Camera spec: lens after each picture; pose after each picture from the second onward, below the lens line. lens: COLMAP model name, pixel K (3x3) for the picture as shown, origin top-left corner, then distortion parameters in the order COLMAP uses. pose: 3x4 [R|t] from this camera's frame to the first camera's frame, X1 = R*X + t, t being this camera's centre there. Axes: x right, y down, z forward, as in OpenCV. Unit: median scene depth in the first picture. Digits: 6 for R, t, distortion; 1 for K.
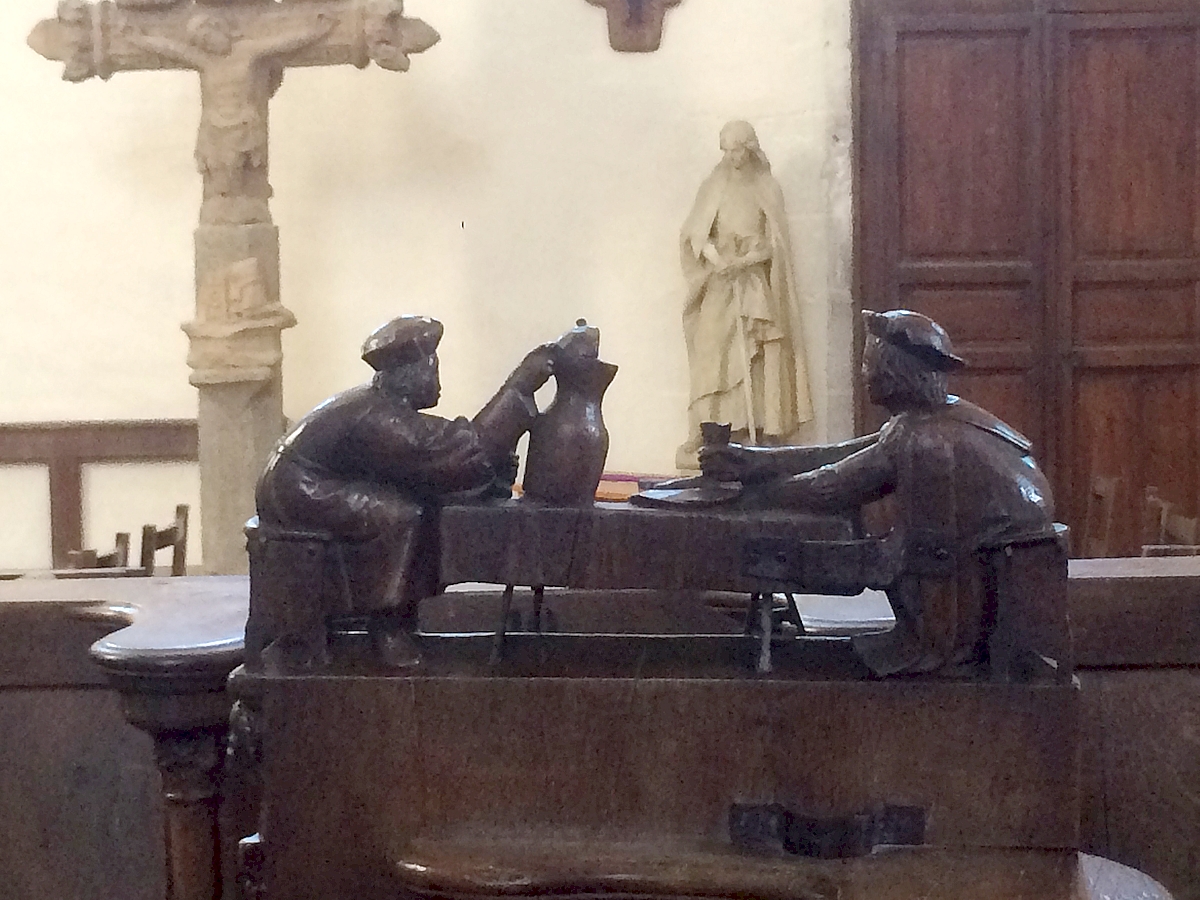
lens RADIAL K [[2872.0, 0, 600.0], [0, 2872.0, 450.0], [0, 0, 1]] dist [-0.000422, 0.453132]
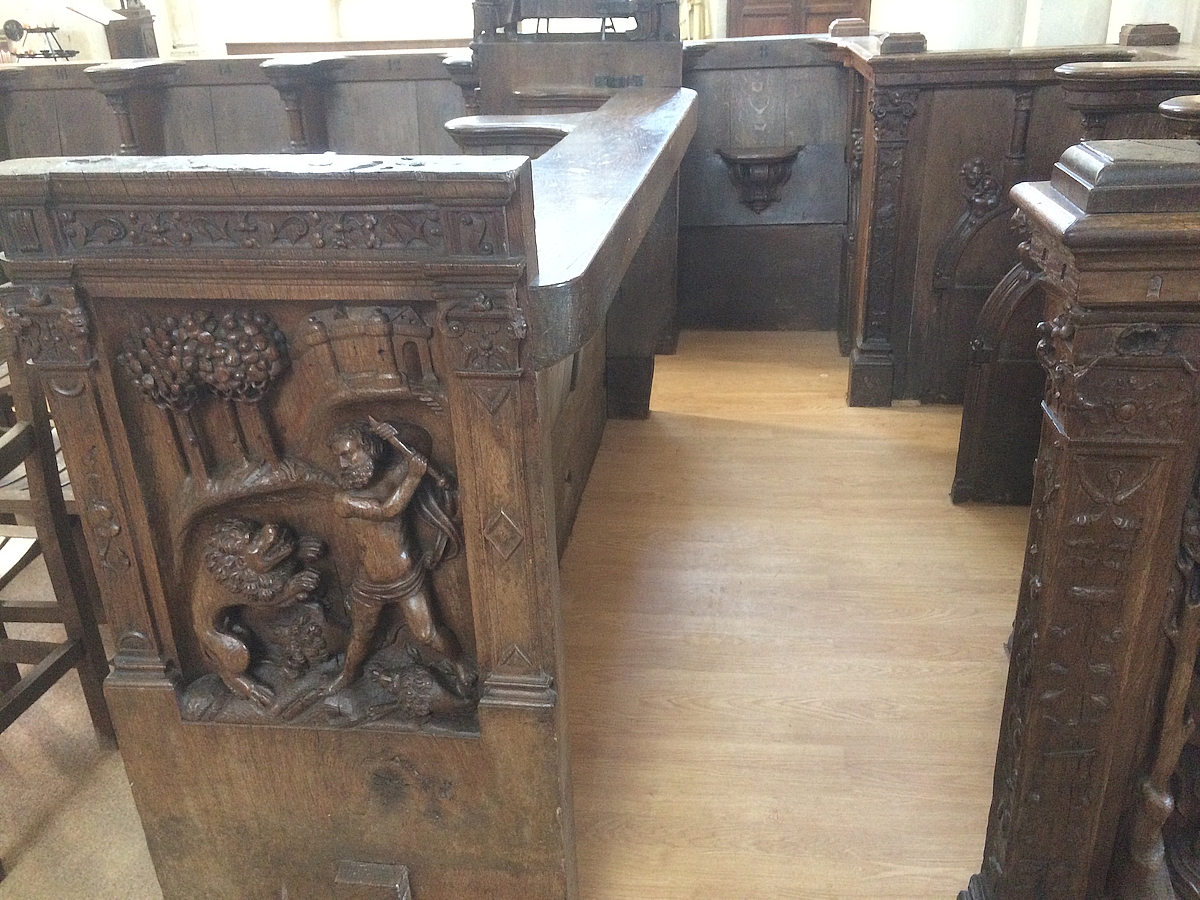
lens RADIAL K [[1029.3, 0, 600.0], [0, 1029.3, 450.0], [0, 0, 1]] dist [0.079551, -0.109917]
pose [[0.998423, 0.012421, -0.054742, 0.026795], [0.007057, 0.939696, 0.341937, 0.022830], [0.055688, -0.341784, 0.938127, -0.104133]]
